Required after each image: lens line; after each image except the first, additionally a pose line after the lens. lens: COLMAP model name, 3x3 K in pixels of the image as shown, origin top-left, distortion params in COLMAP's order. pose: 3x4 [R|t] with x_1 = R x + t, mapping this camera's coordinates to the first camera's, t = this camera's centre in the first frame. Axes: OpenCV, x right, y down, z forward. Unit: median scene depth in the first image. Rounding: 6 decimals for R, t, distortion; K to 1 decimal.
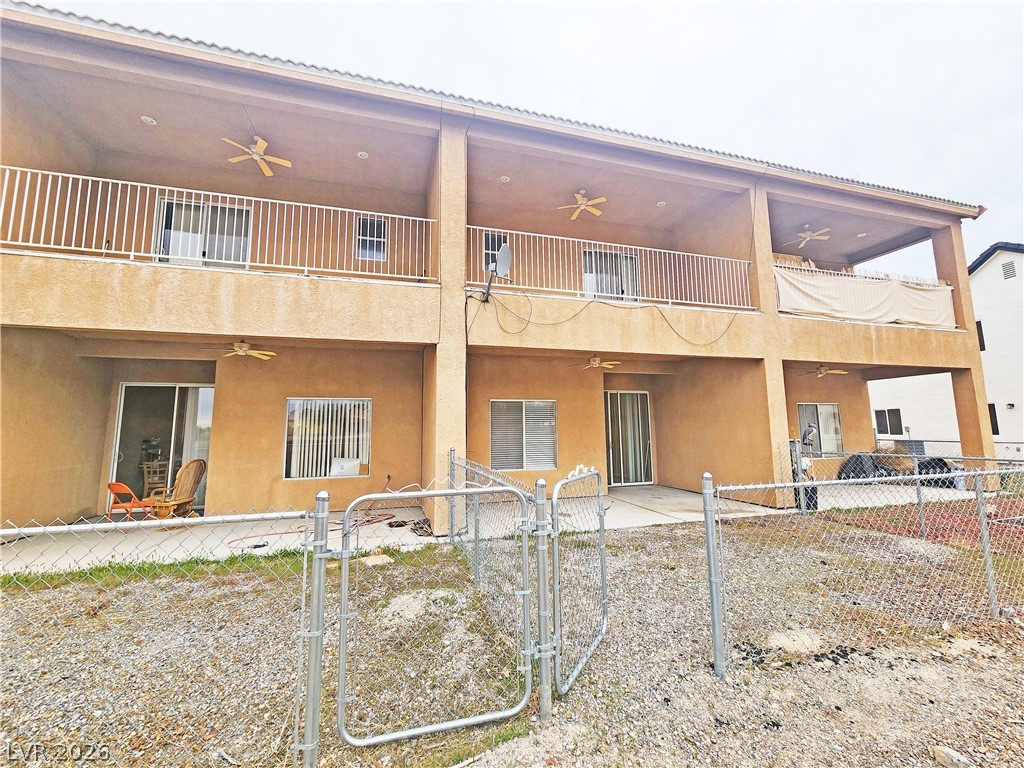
lens RADIAL K [[423.3, 0, 508.8], [0, 423.3, 380.7], [0, 0, 1]] dist [-0.000824, -0.000401]
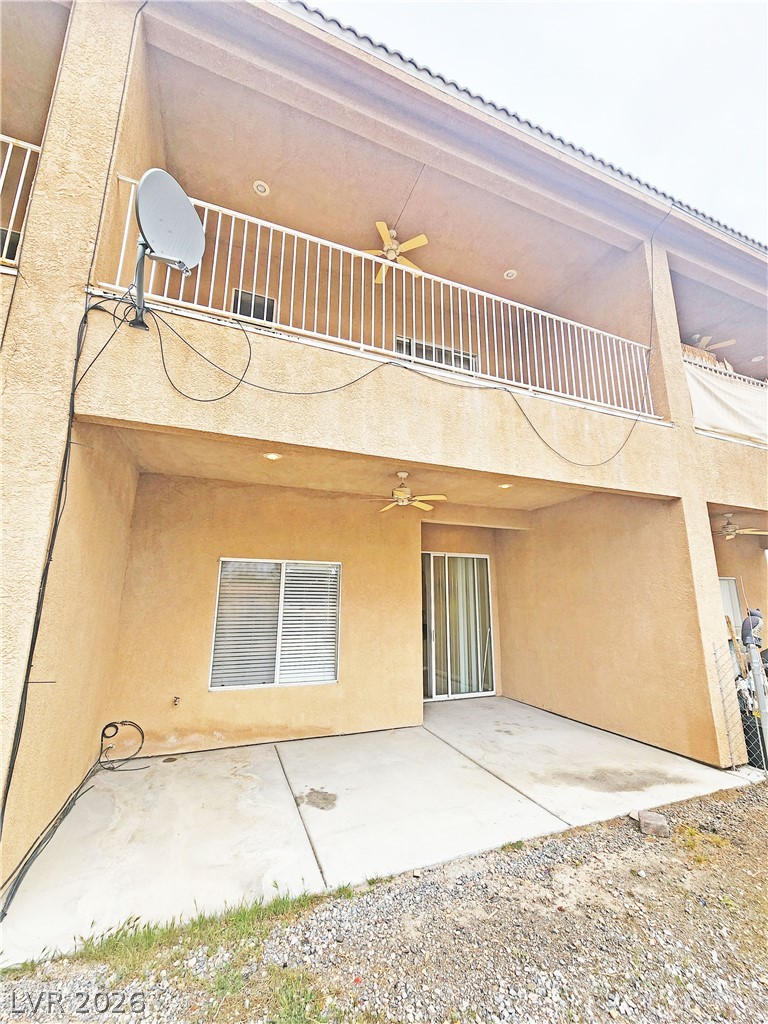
lens RADIAL K [[423.3, 0, 394.5], [0, 423.3, 514.2], [0, 0, 1]] dist [-0.000824, -0.000401]
pose [[0.993779, 0.035985, 0.105395, 0.134959], [-0.026630, 0.995688, -0.088862, 0.032508], [-0.108138, 0.085502, 0.990452, 0.435946]]
